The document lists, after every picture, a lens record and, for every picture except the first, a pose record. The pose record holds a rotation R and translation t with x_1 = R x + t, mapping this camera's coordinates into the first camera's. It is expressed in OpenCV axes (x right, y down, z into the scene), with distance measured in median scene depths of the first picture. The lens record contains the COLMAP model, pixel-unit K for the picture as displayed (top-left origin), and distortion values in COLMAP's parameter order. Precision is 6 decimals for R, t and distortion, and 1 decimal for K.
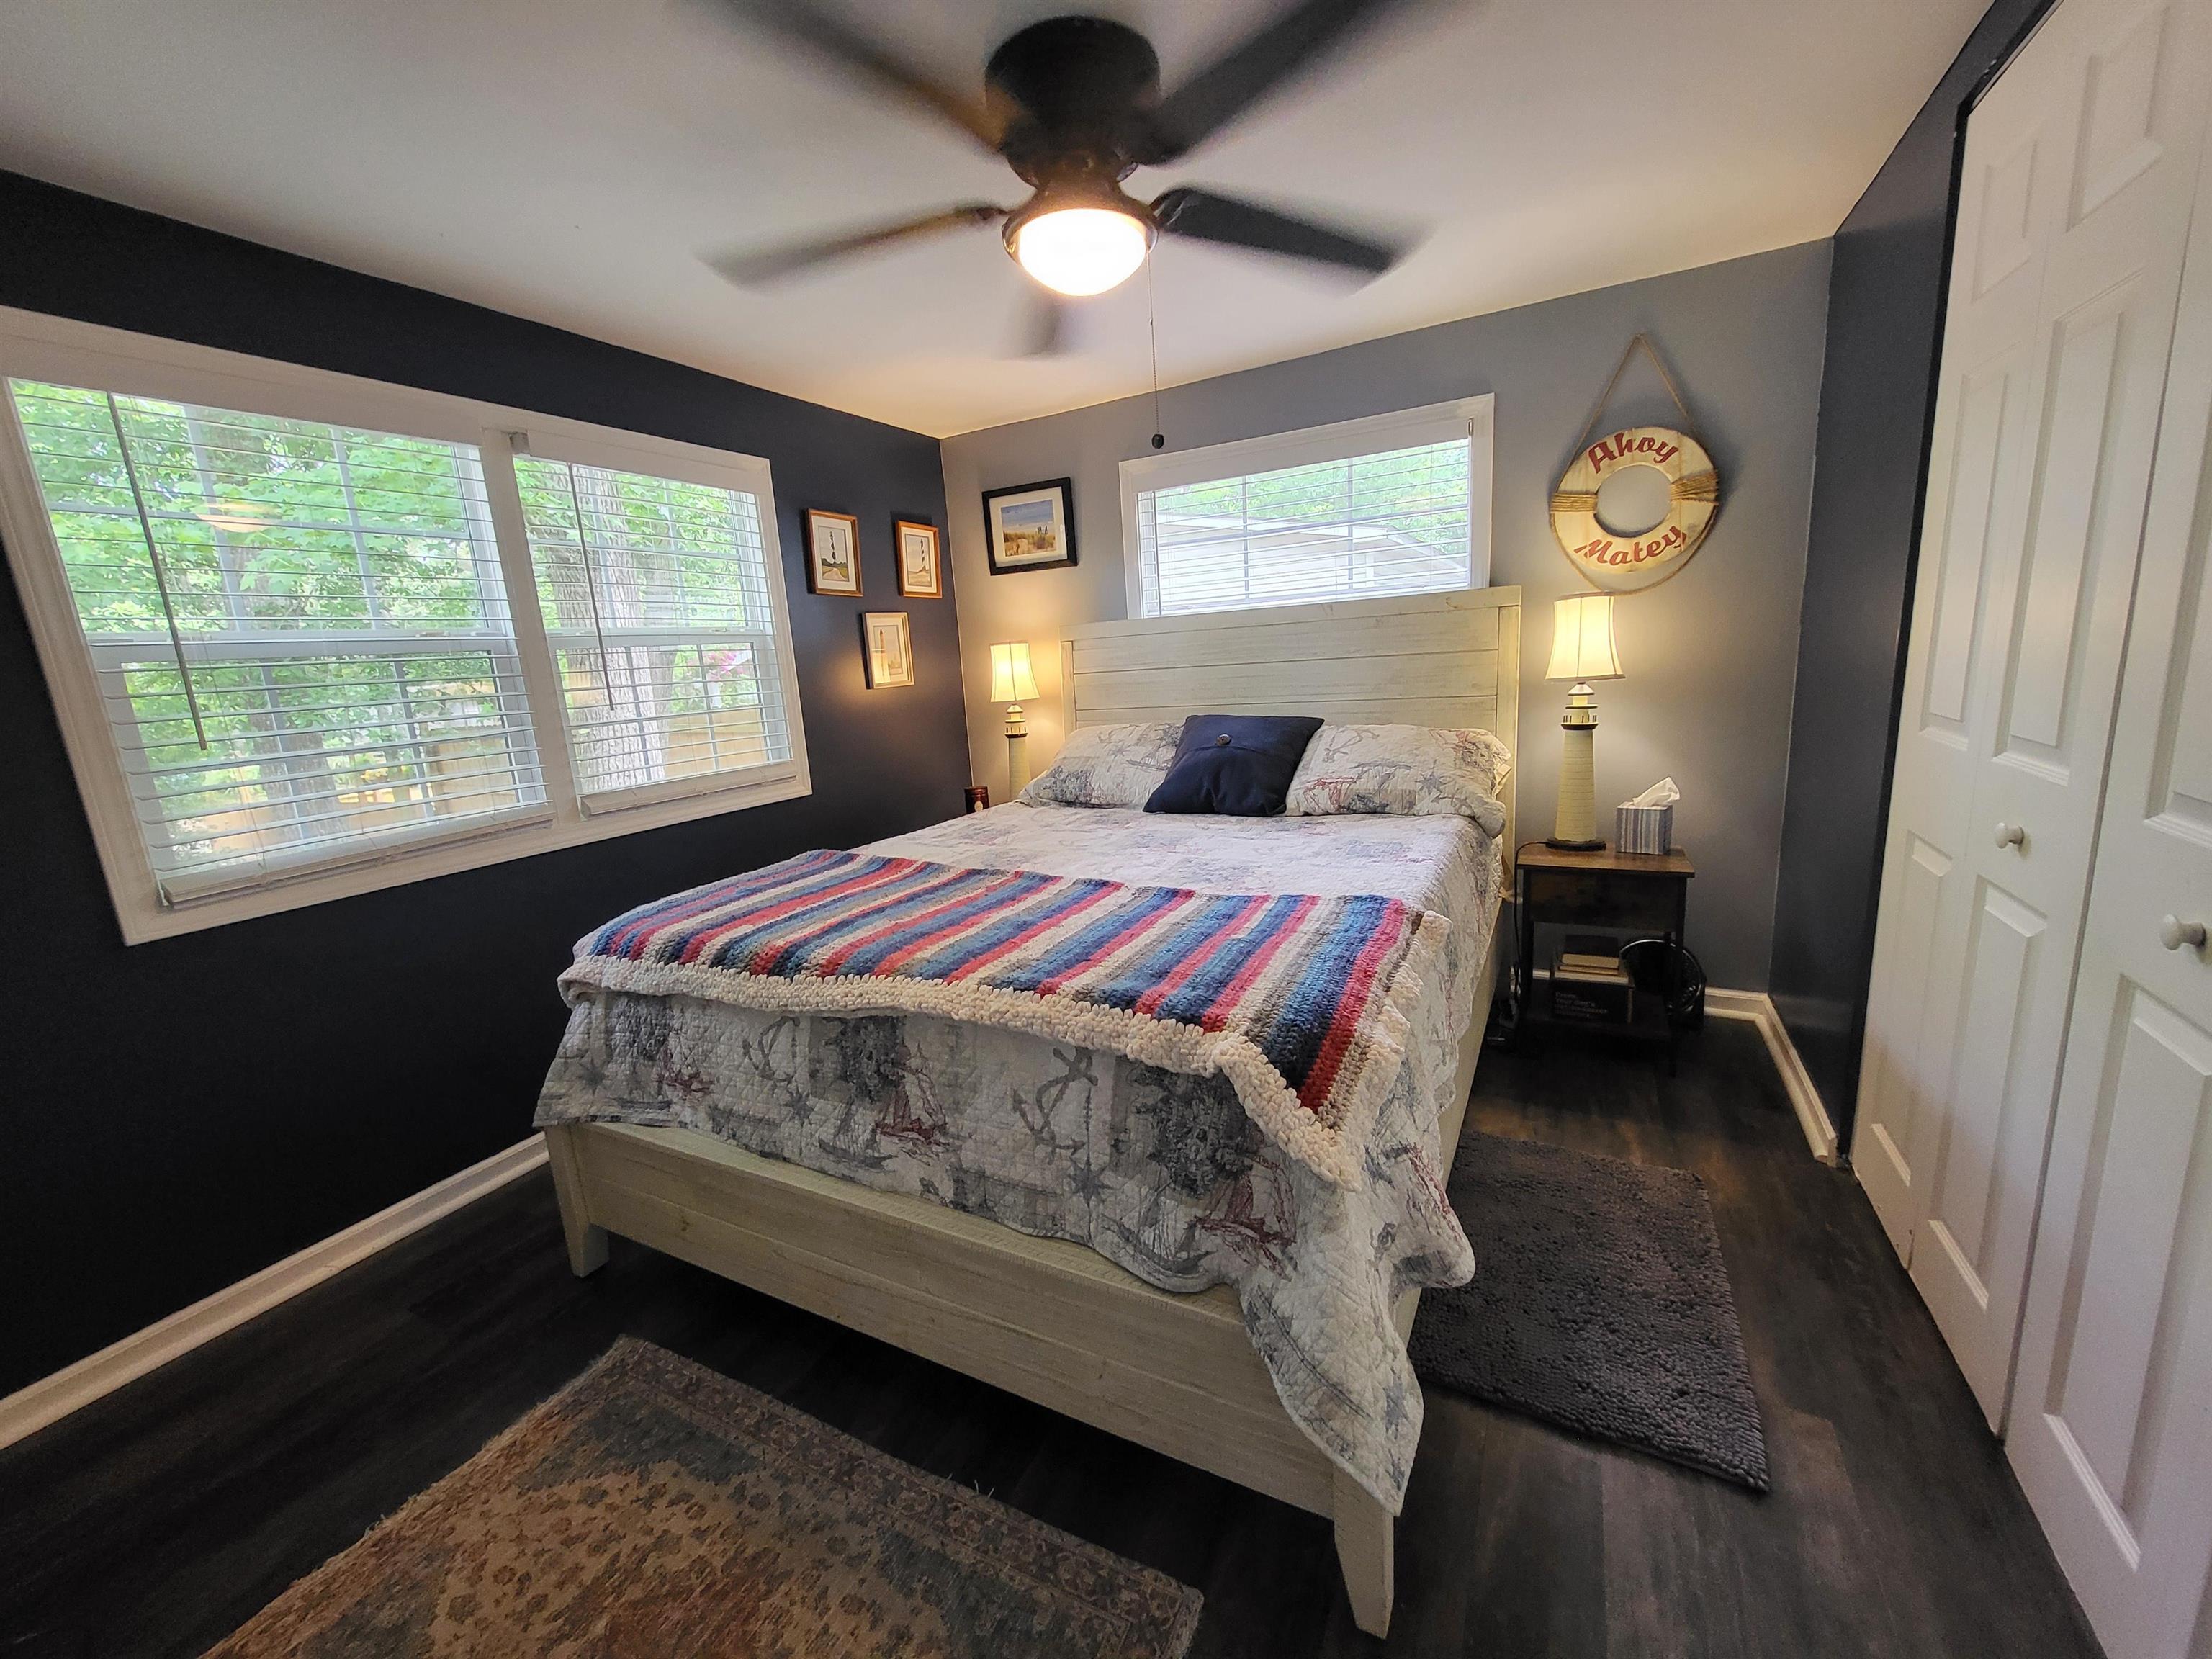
lens RADIAL K [[876.8, 0, 1097.6], [0, 876.8, 832.2], [0, 0, 1]] dist [-0.002079, 0.000548]
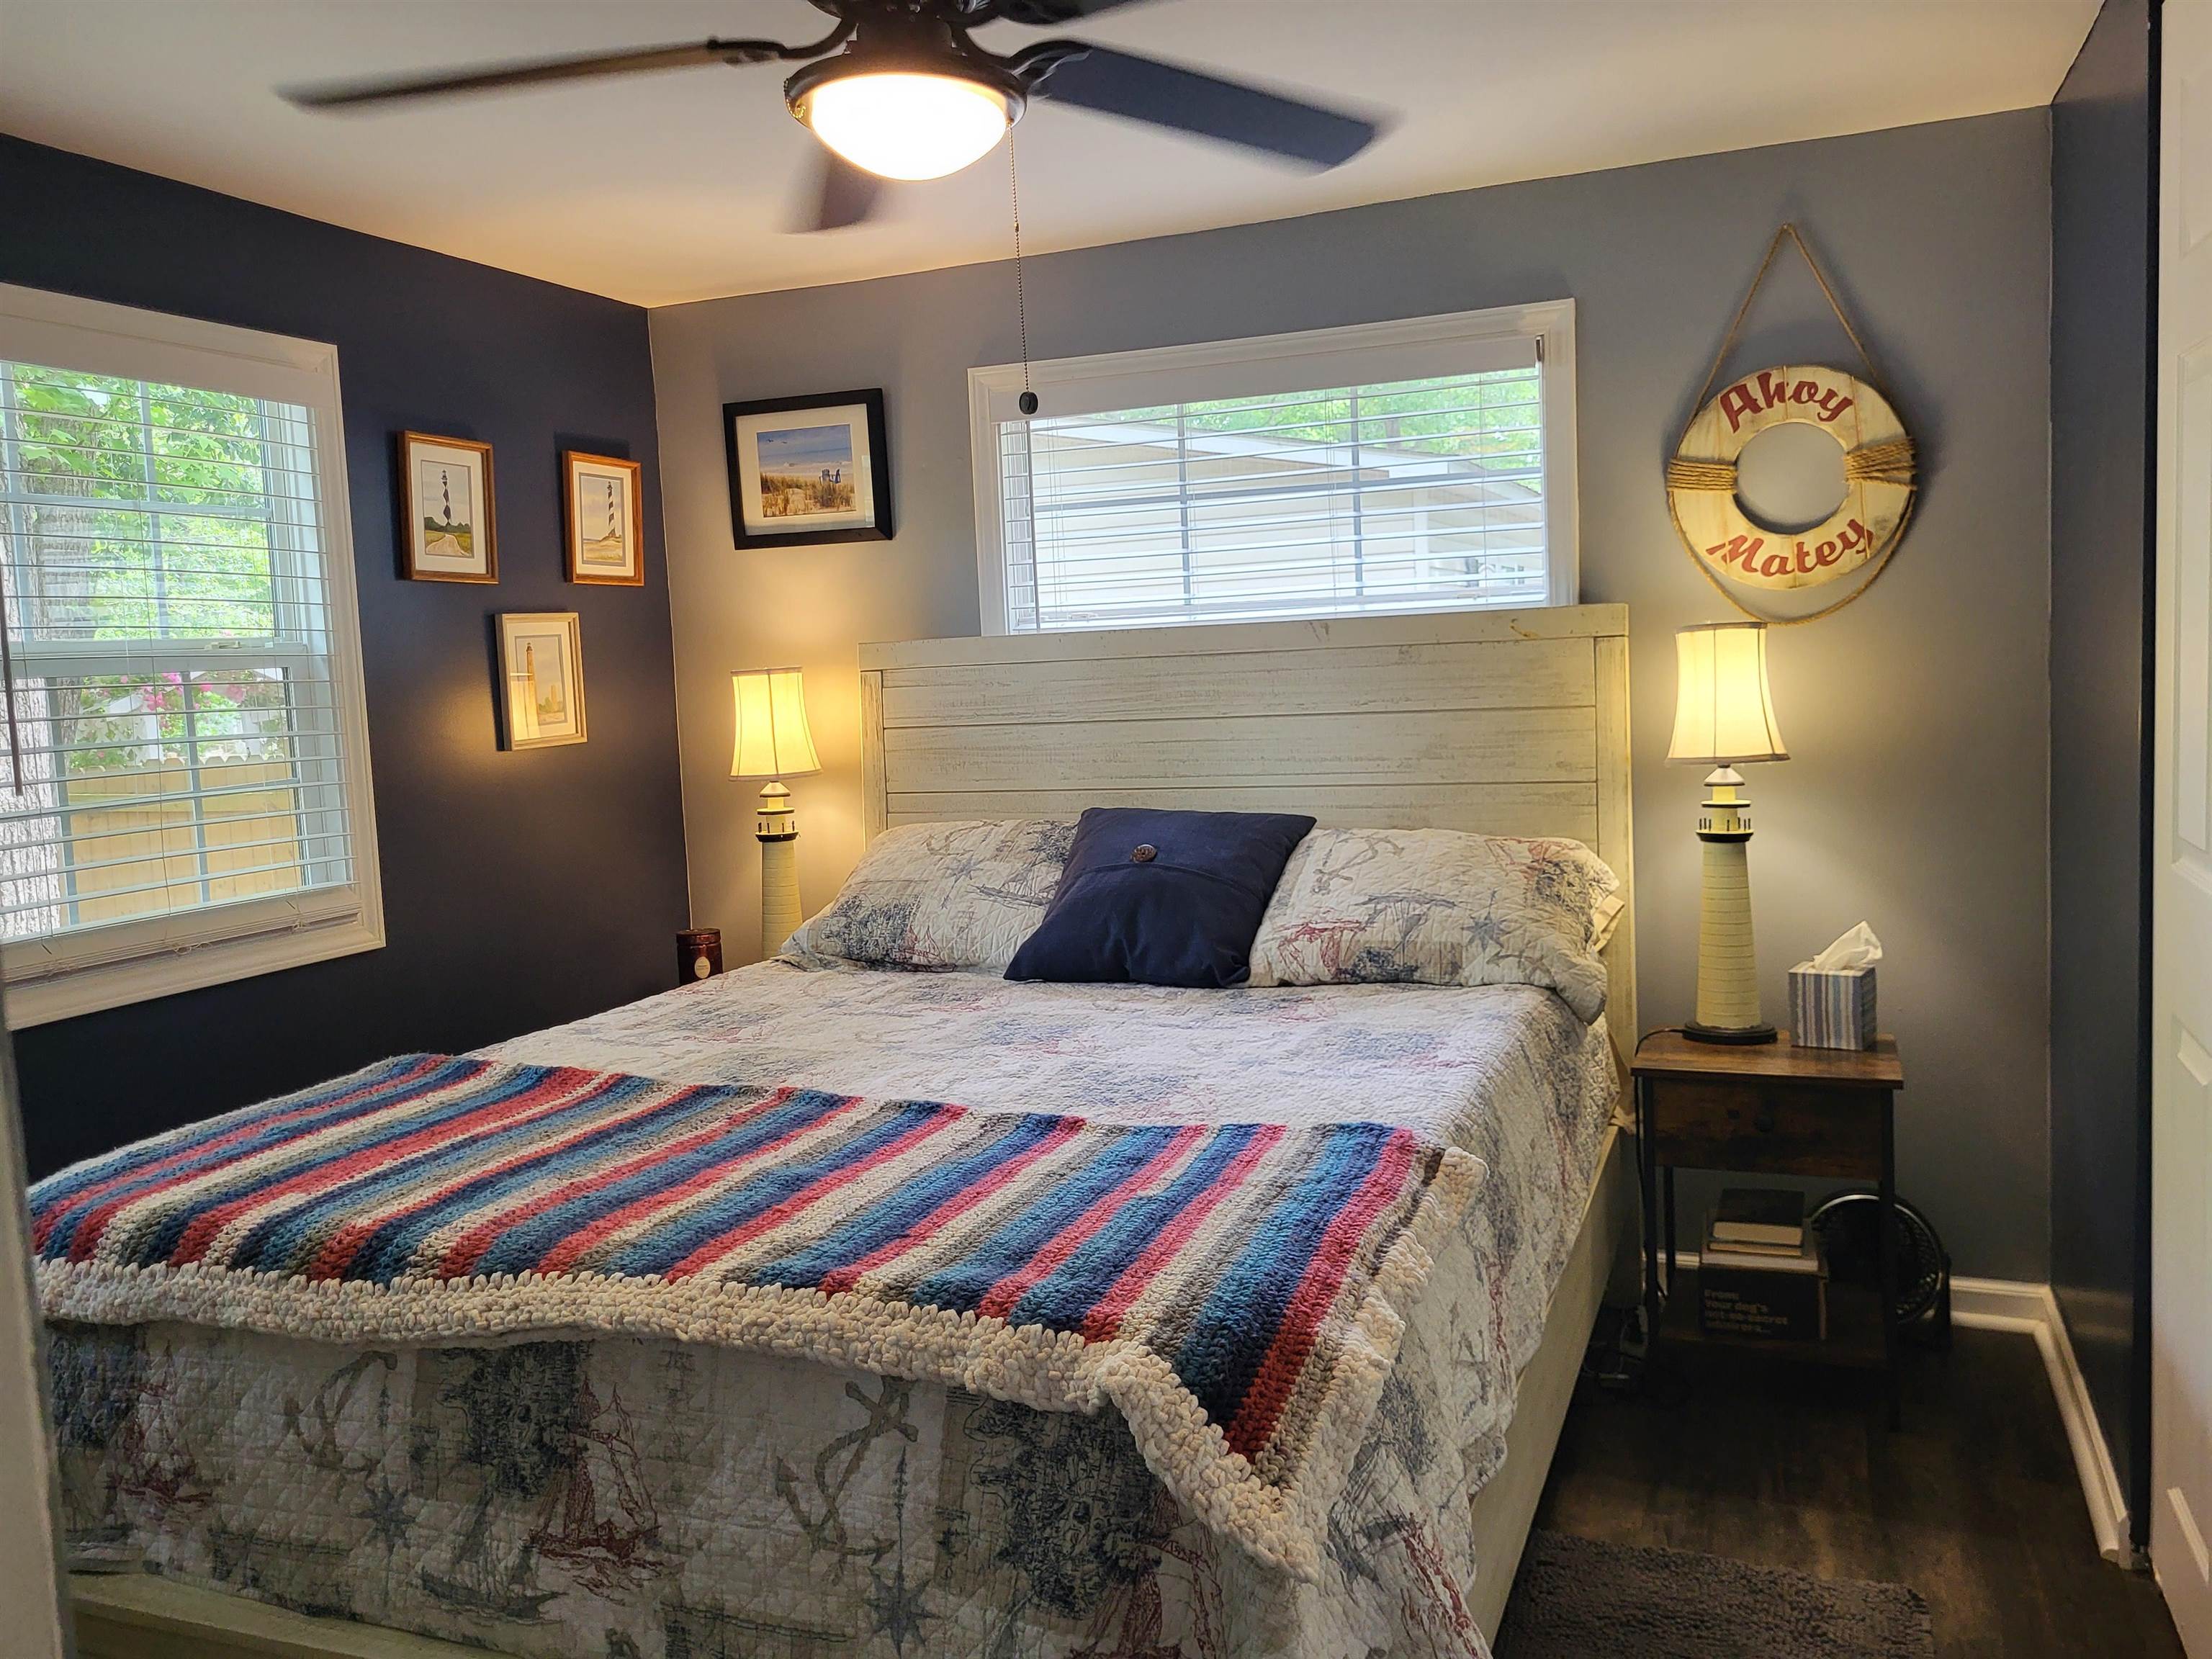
lens RADIAL K [[1710.9, 0, 1125.5], [0, 1710.9, 776.3], [0, 0, 1]] dist [0.038632, -0.041308]
pose [[0.993258, 0.010801, 0.115416, 0.000459], [0.004525, 0.991279, -0.131701, -0.008990], [-0.115832, 0.131335, 0.984548, -0.153277]]
